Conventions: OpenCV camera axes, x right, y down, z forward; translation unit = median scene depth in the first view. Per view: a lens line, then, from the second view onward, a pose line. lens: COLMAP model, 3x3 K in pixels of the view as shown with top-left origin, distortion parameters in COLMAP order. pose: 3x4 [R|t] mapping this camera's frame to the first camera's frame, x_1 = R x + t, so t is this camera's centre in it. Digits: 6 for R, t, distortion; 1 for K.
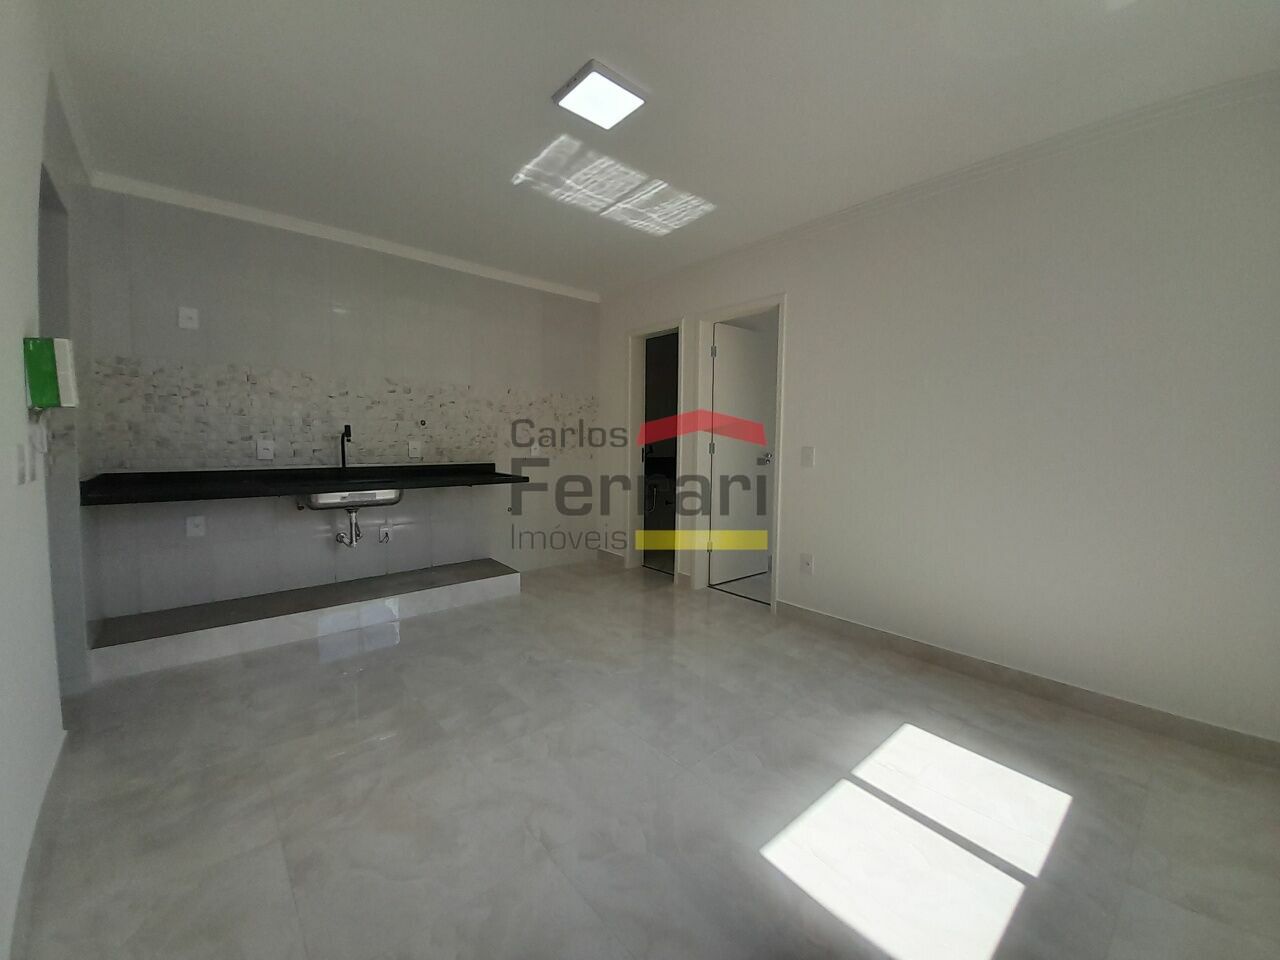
lens RADIAL K [[493.6, 0, 654.6], [0, 493.6, 468.0], [0, 0, 1]] dist [0.010524, -0.015957]
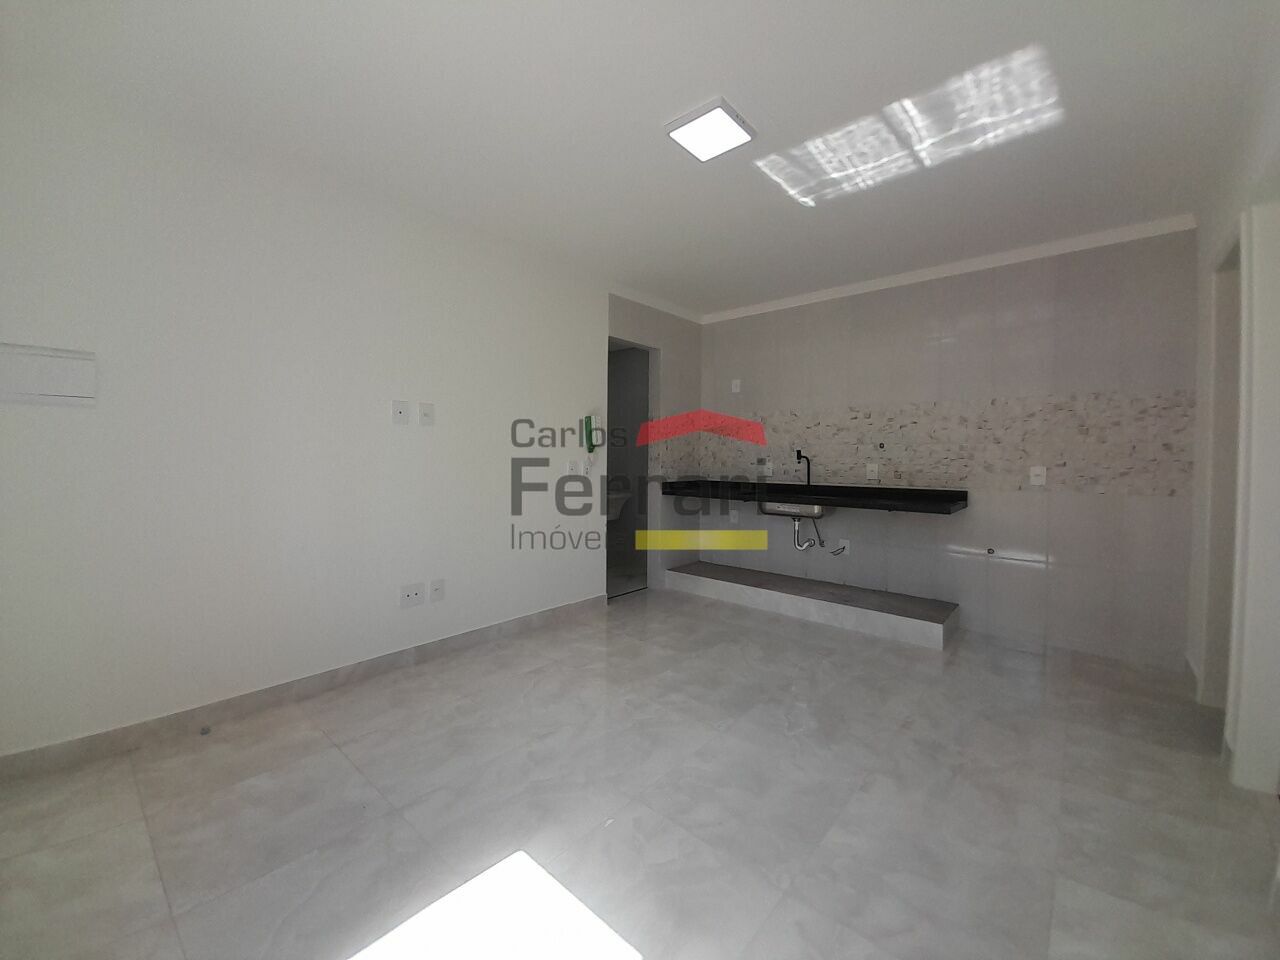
lens RADIAL K [[493.6, 0, 654.6], [0, 493.6, 468.0], [0, 0, 1]] dist [0.010524, -0.015957]
pose [[0.133060, 0.009218, -0.991065, 0.553889], [-0.064154, 0.997940, 0.000669, -0.019352], [0.989029, 0.063491, 0.133378, 0.474776]]
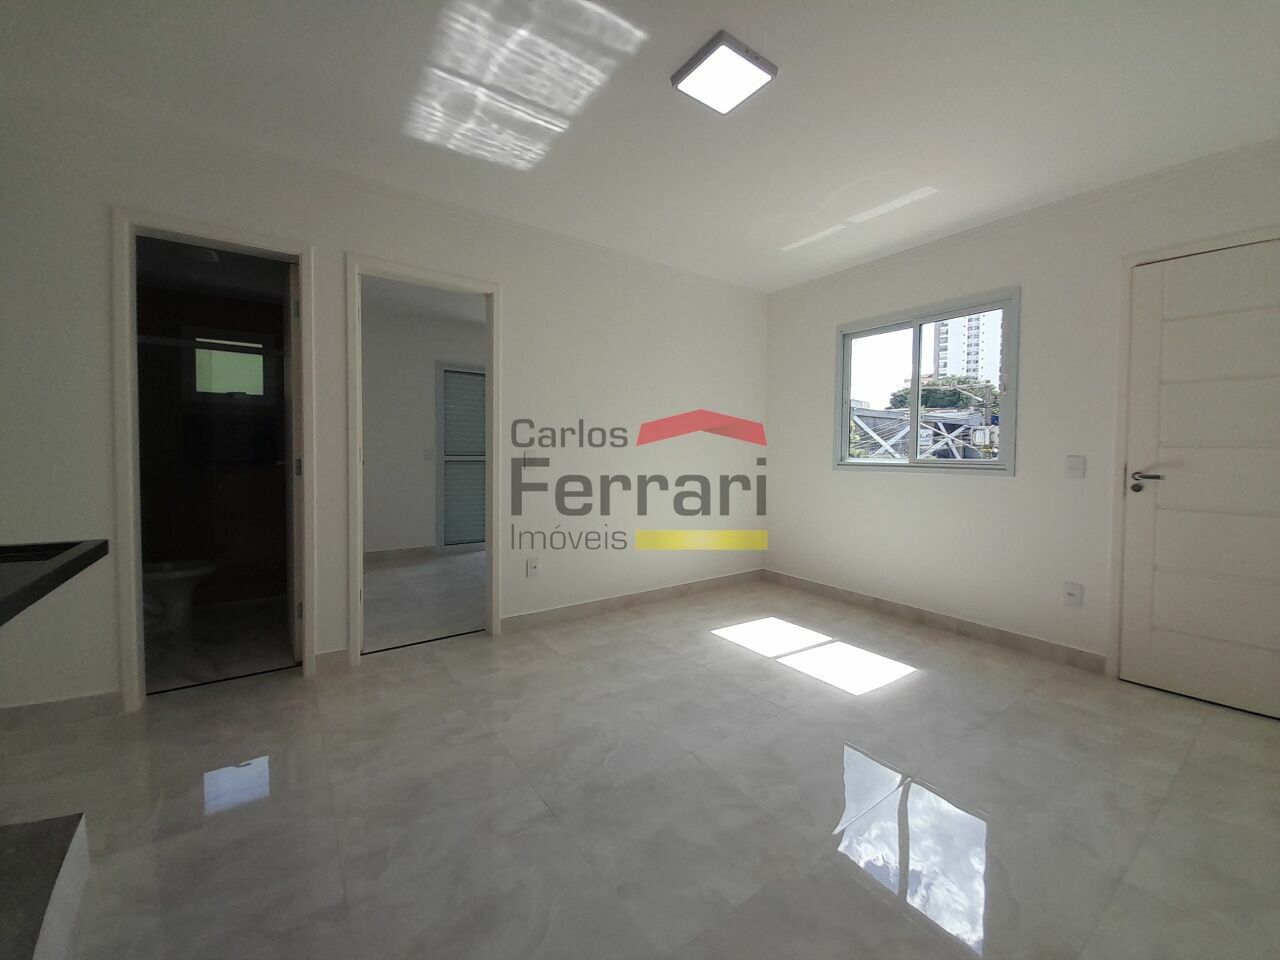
lens RADIAL K [[493.6, 0, 654.6], [0, 493.6, 468.0], [0, 0, 1]] dist [0.010524, -0.015957]
pose [[0.101701, -0.041255, 0.993959, -0.648702], [0.047709, 0.998192, 0.036549, -0.032594], [-0.993670, 0.043704, 0.103486, 0.641394]]
